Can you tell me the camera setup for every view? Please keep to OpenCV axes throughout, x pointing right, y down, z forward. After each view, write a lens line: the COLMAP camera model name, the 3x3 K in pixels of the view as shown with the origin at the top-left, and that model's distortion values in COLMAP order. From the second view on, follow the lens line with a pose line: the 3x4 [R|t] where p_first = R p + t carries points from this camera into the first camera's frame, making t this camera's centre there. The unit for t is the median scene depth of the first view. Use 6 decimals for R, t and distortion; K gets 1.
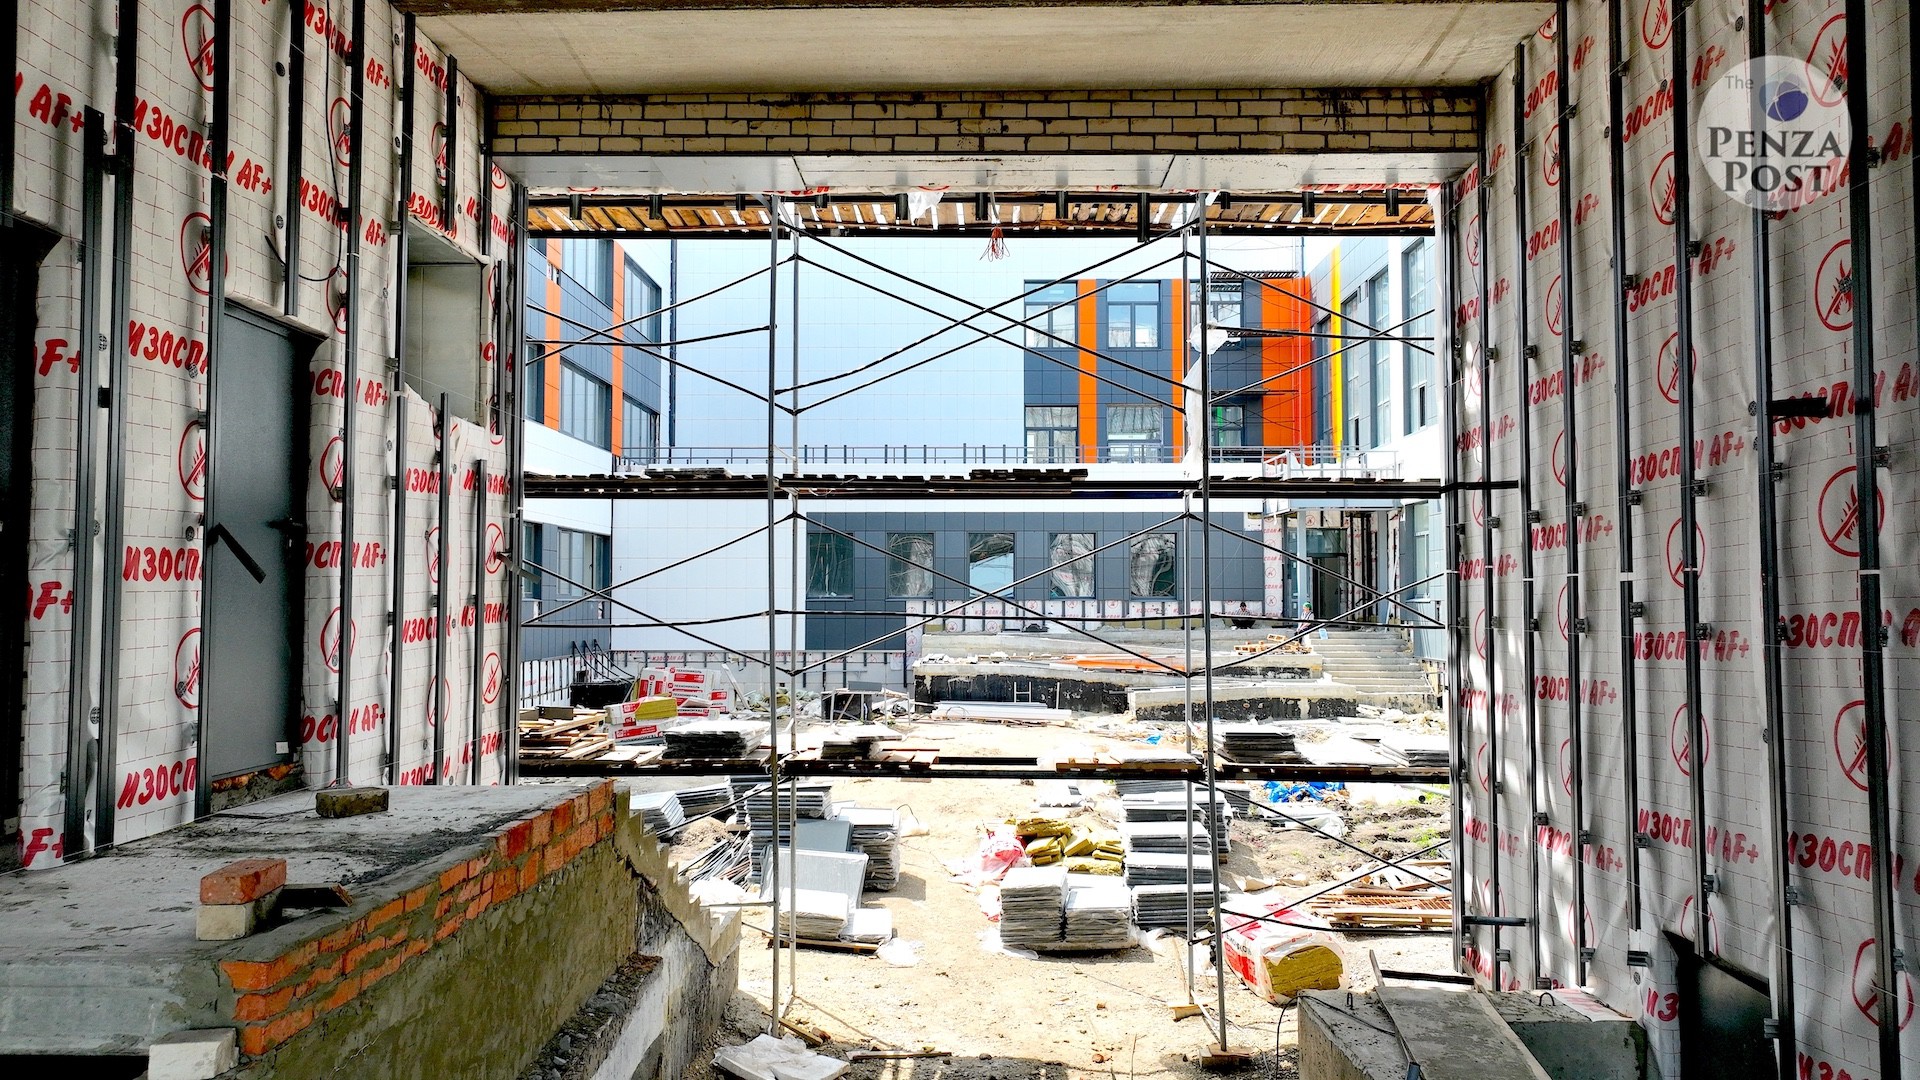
lens RADIAL K [[1314.4, 0, 960.0], [0, 1314.4, 540.0], [0, 0, 1]] dist [0.001487, -0.000866]
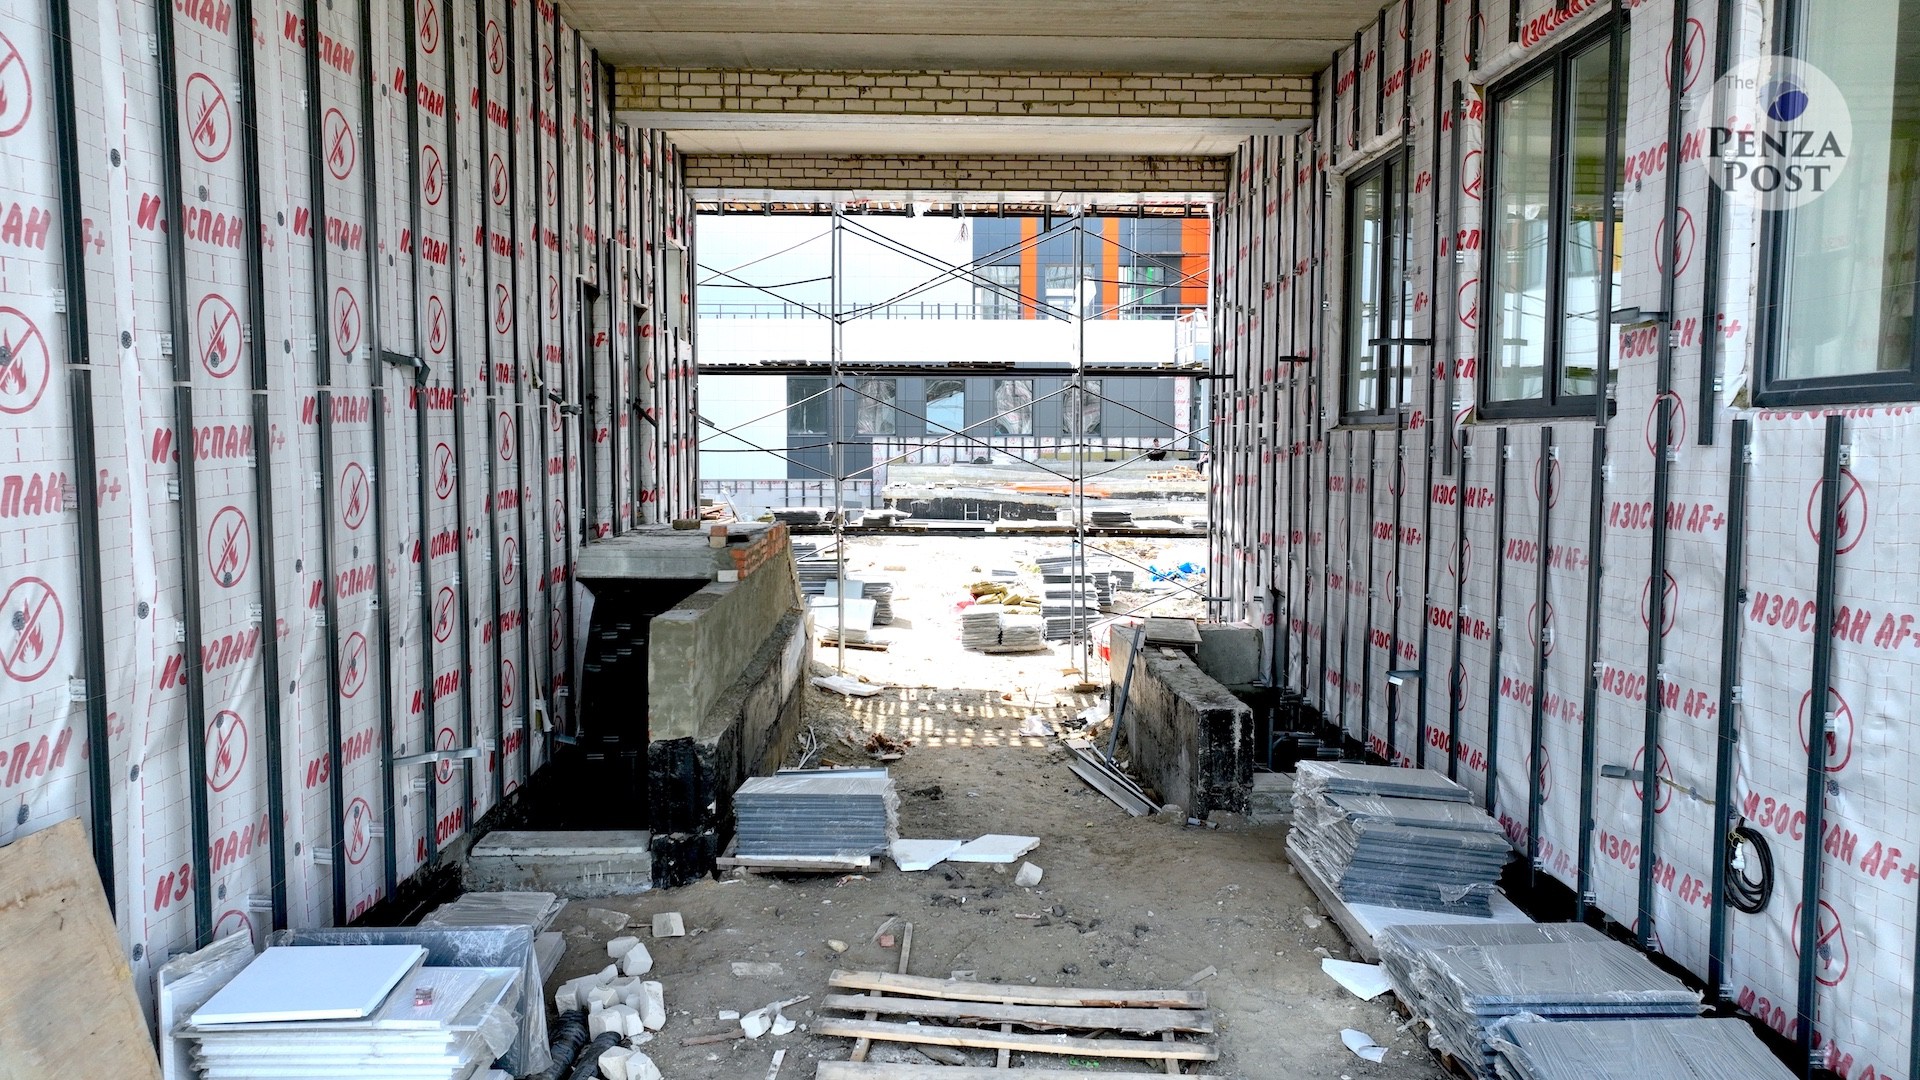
lens RADIAL K [[1314.4, 0, 960.0], [0, 1314.4, 540.0], [0, 0, 1]] dist [0.001487, -0.000866]
pose [[0.999139, -0.002247, 0.041428, -0.054879], [-0.002890, 0.992338, 0.123522, -0.037924], [-0.041388, -0.123535, 0.991477, -0.854904]]
